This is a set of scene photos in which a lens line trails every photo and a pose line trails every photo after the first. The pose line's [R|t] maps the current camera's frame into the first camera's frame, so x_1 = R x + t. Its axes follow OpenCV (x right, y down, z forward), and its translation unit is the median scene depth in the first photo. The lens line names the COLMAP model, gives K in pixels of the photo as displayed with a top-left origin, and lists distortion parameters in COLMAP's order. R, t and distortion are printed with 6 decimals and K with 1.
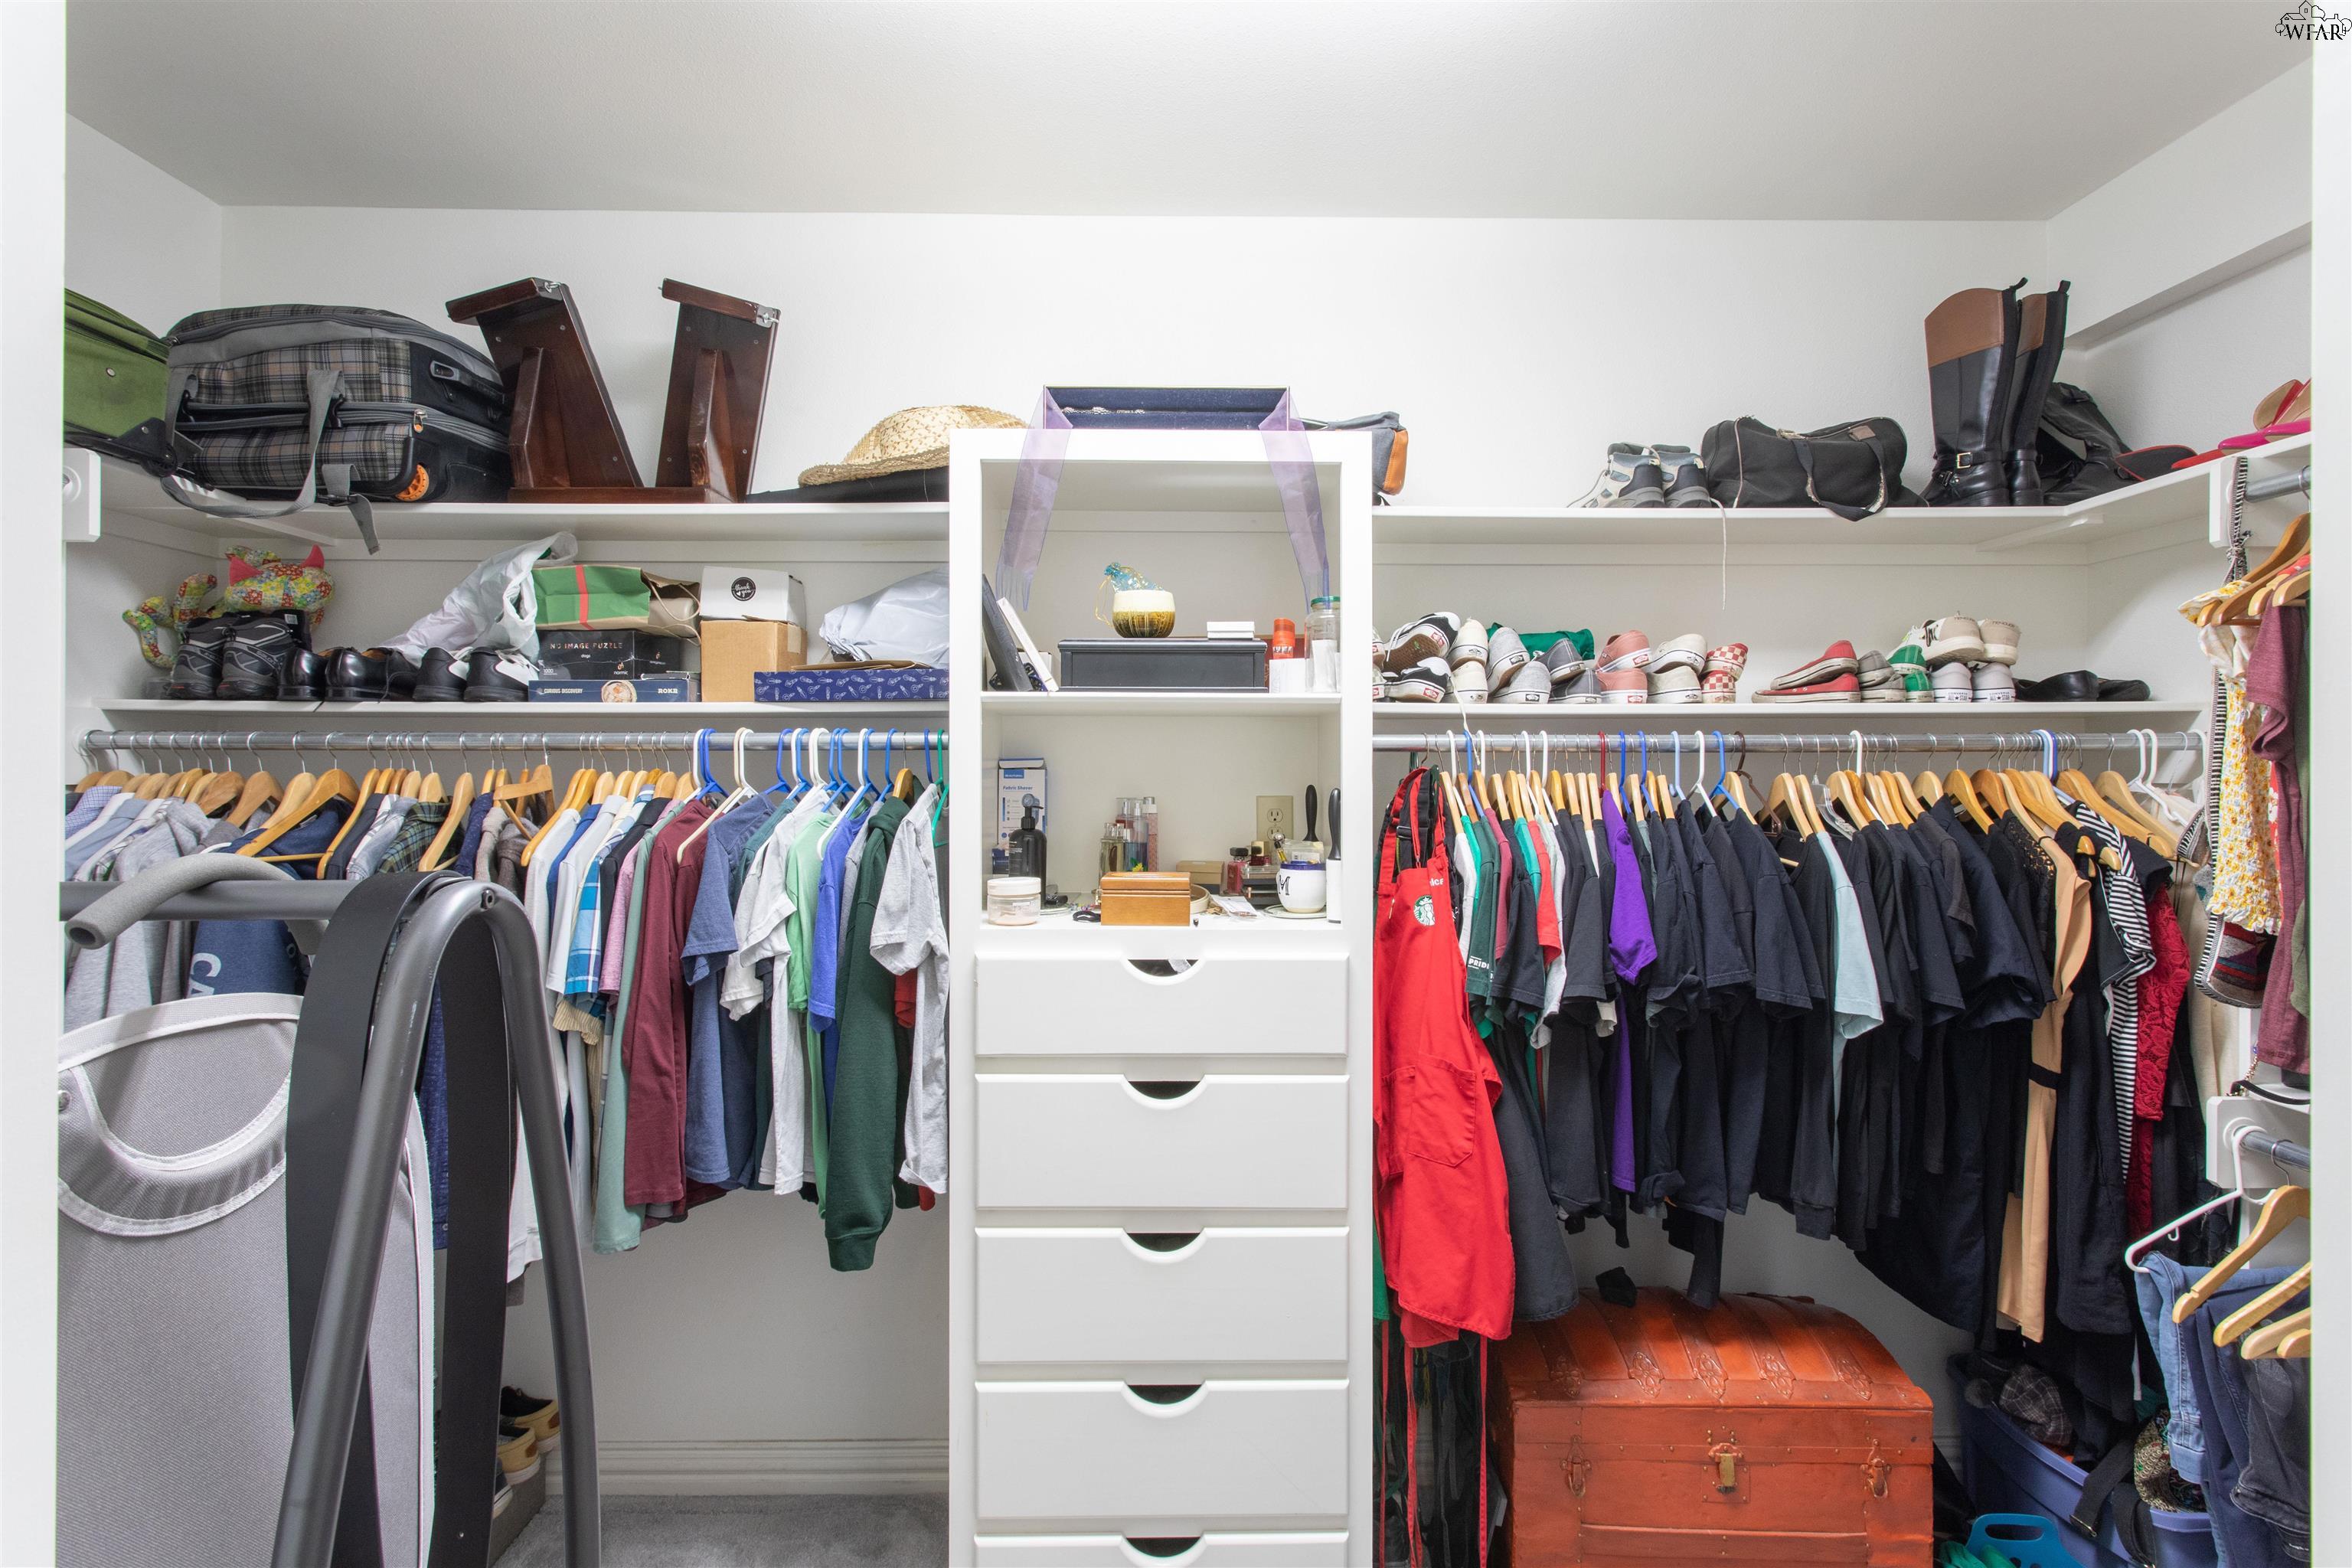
lens RADIAL K [[1115.2, 0, 1182.8], [0, 1115.2, 780.9], [0, 0, 1]] dist [-0.002330, 0.002274]
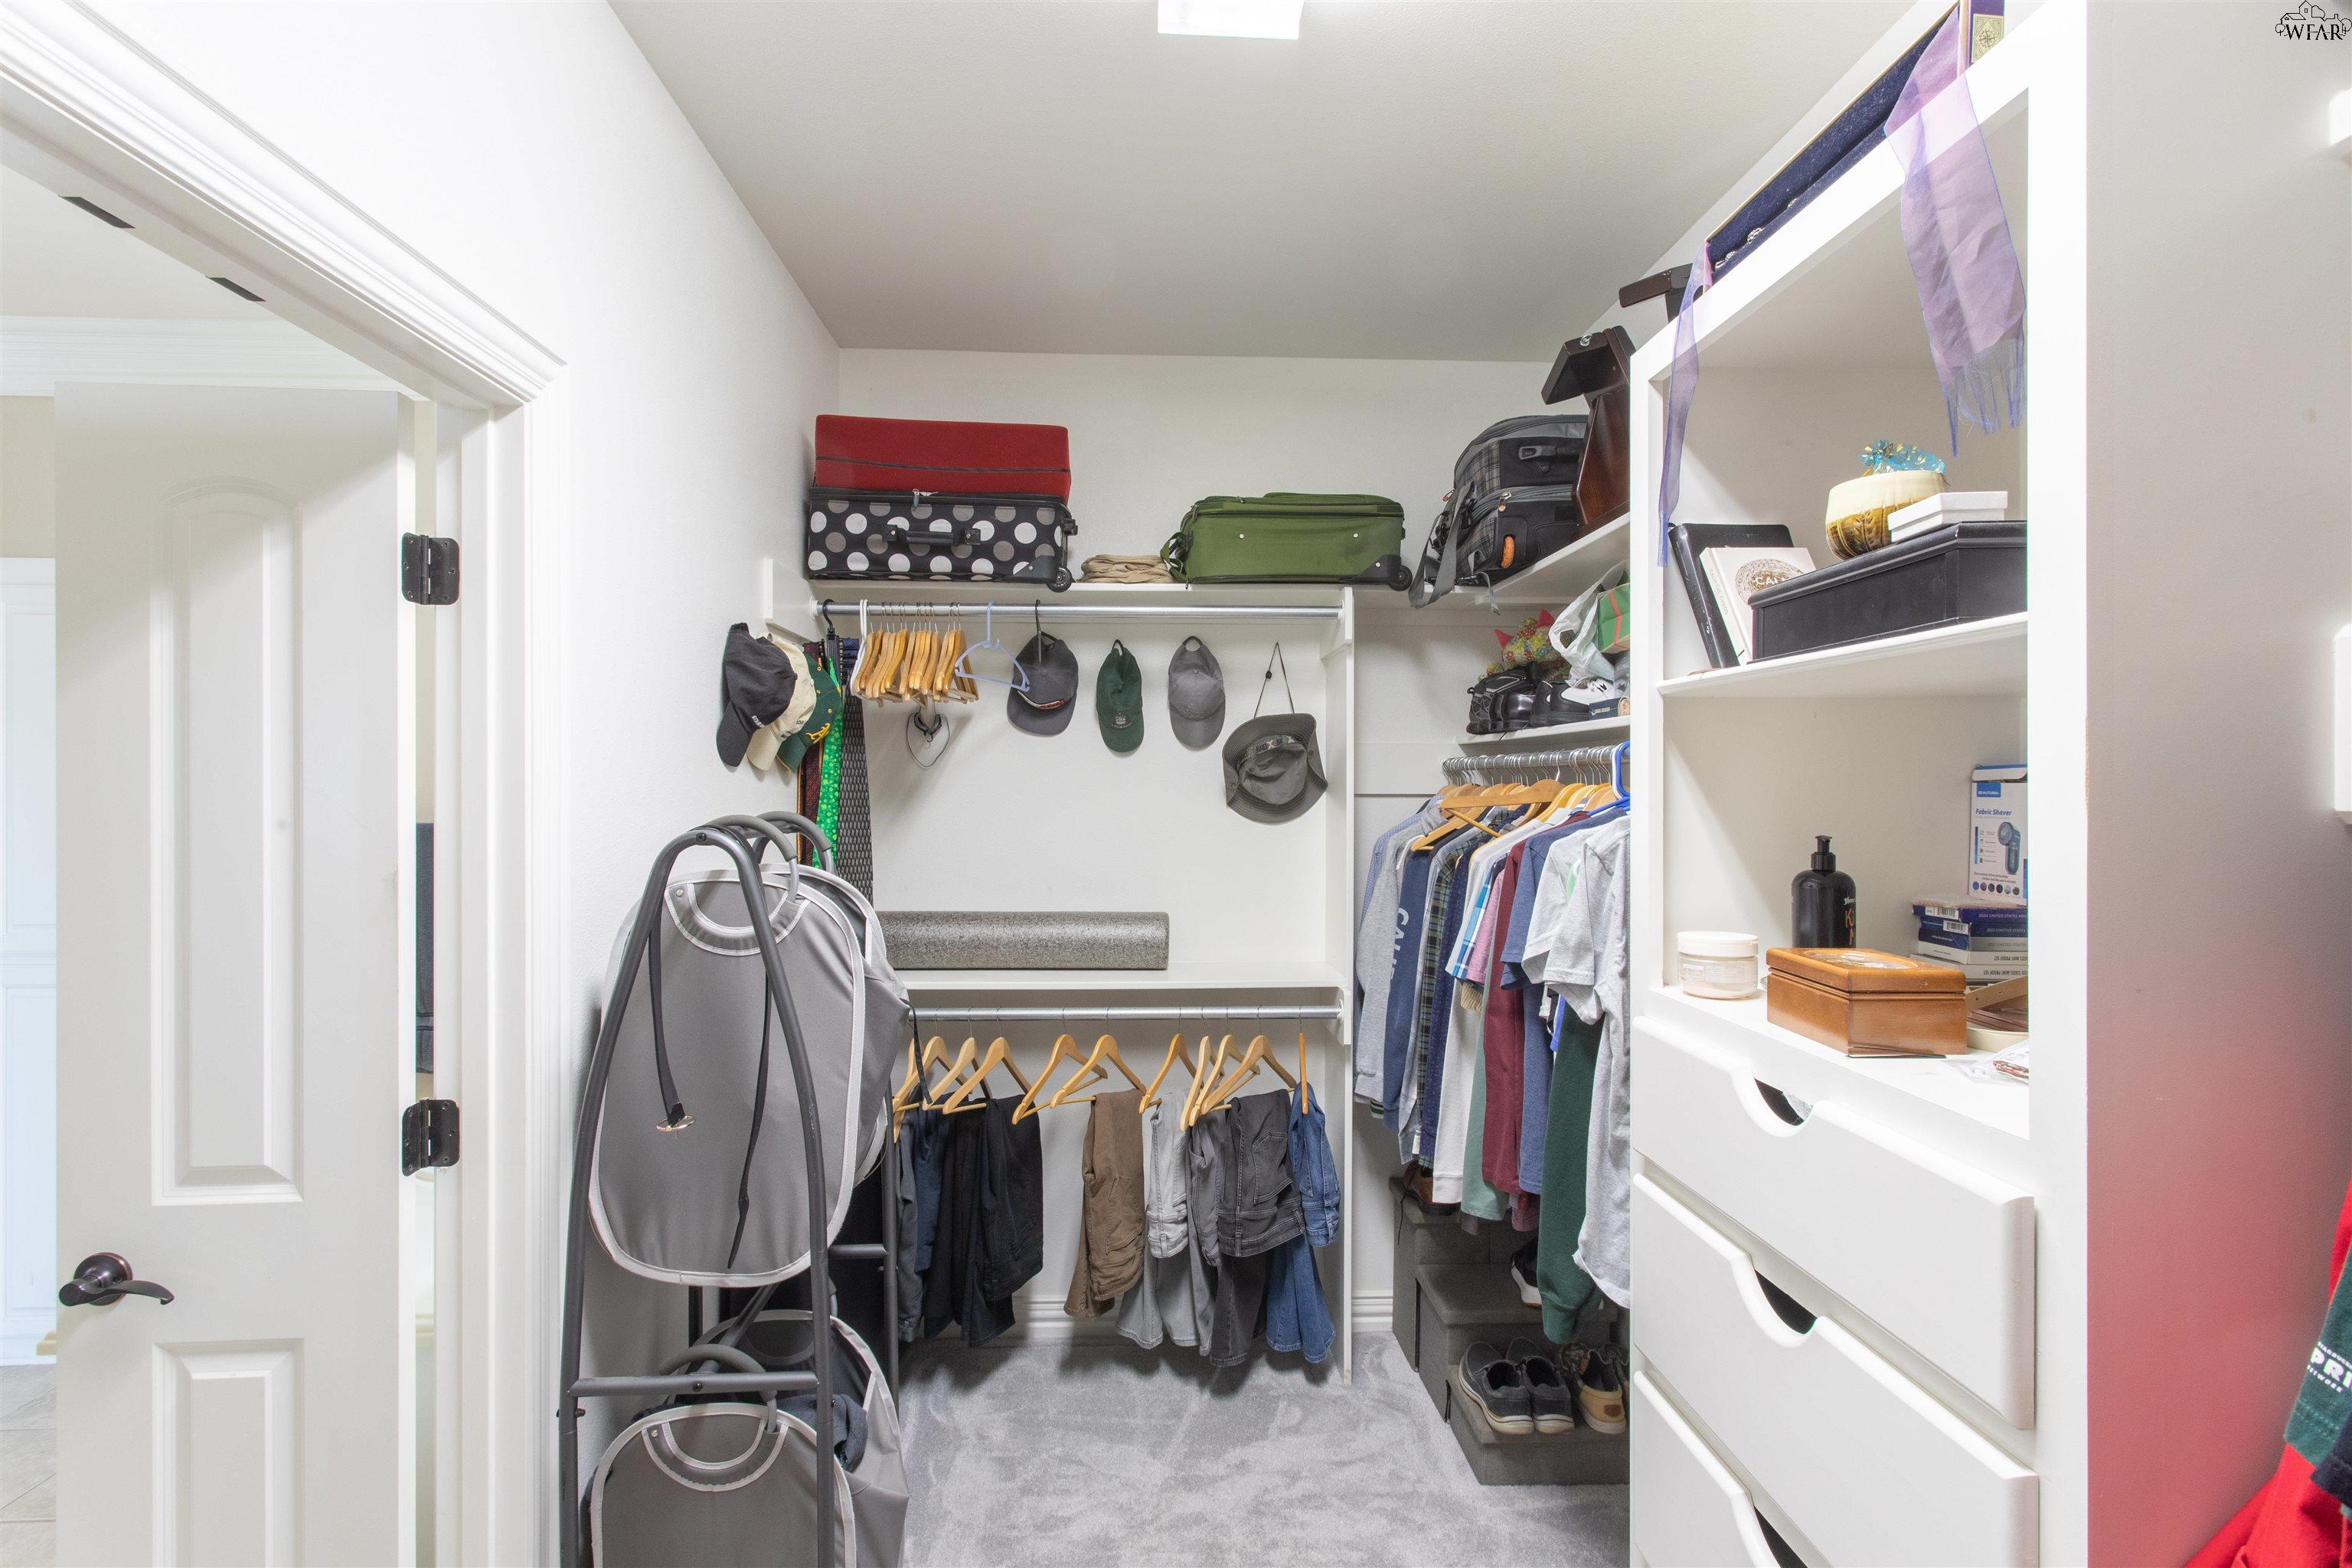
lens RADIAL K [[1115.2, 0, 1177.4], [0, 1115.2, 776.5], [0, 0, 1]] dist [-0.002330, 0.002274]
pose [[0.025132, -0.009184, -0.999642, 0.548081], [-0.009844, 0.999907, -0.009434, -0.002083], [0.999636, 0.010078, 0.025040, 0.616221]]
